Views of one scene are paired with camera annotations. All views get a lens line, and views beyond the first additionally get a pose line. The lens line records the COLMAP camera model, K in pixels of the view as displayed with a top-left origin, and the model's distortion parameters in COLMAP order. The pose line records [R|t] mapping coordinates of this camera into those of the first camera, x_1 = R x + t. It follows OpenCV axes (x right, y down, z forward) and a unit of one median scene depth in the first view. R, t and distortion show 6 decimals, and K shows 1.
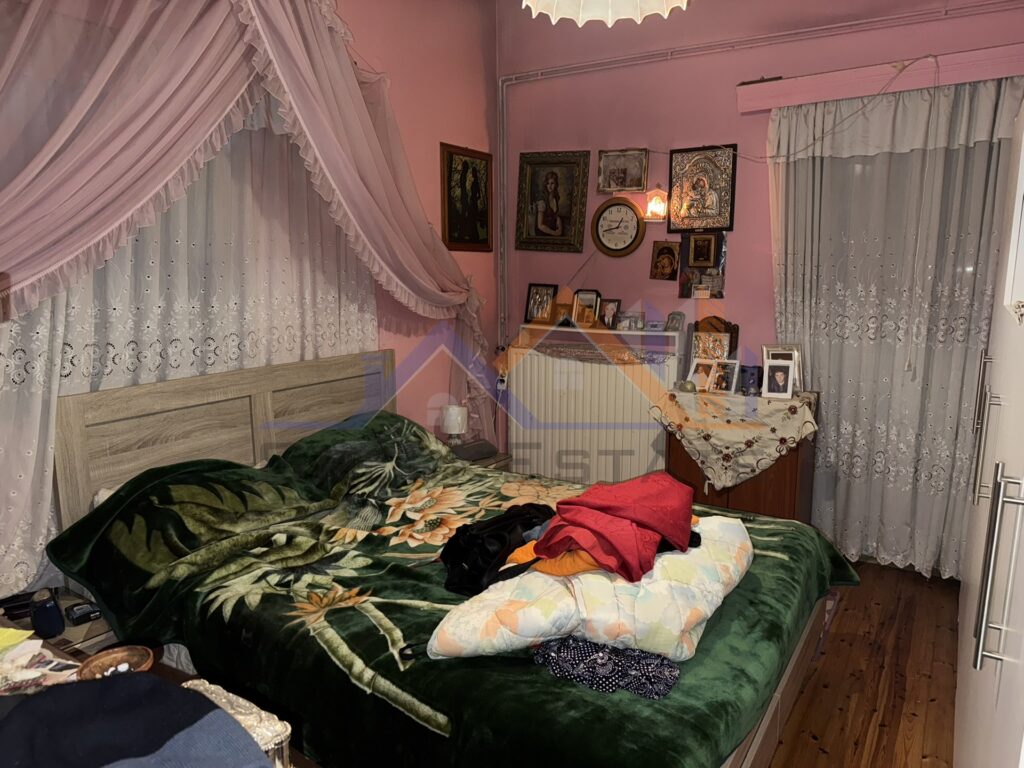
lens RADIAL K [[710.3, 0, 514.1], [0, 710.3, 391.5], [0, 0, 1]] dist [0.131001, -0.219723]
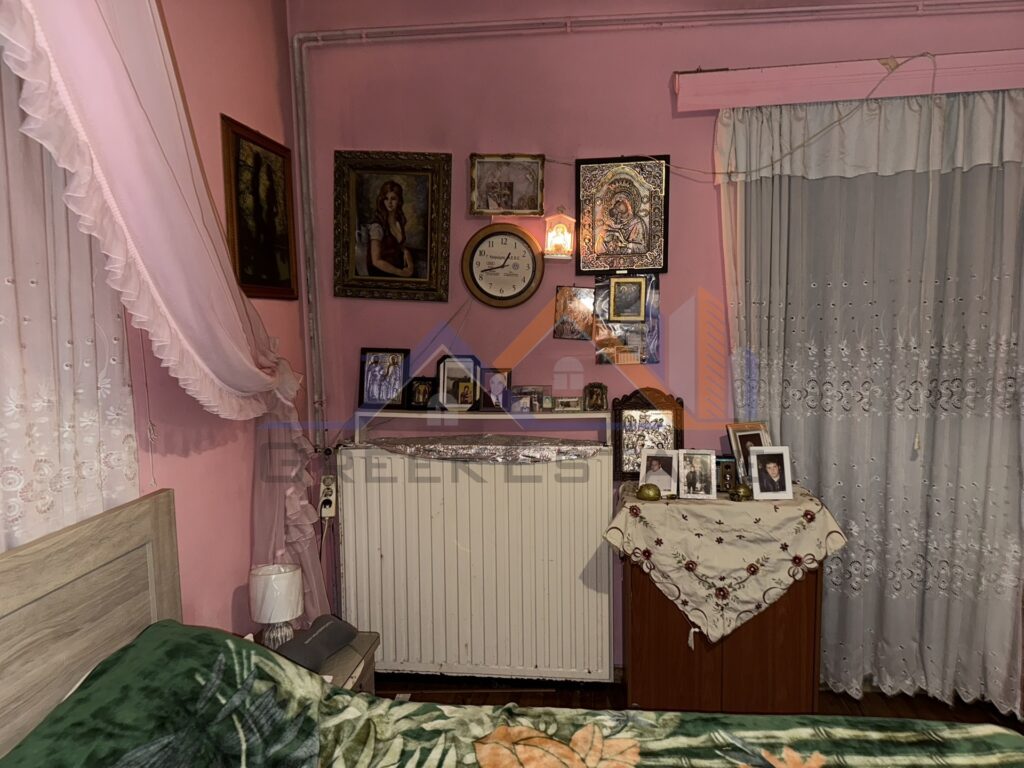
lens RADIAL K [[710.3, 0, 514.1], [0, 710.3, 391.5], [0, 0, 1]] dist [0.131001, -0.219723]
pose [[0.899147, -0.058423, 0.433729, -0.156421], [0.087815, 0.994978, -0.048024, -0.076438], [-0.428746, 0.081269, 0.899762, 0.396361]]
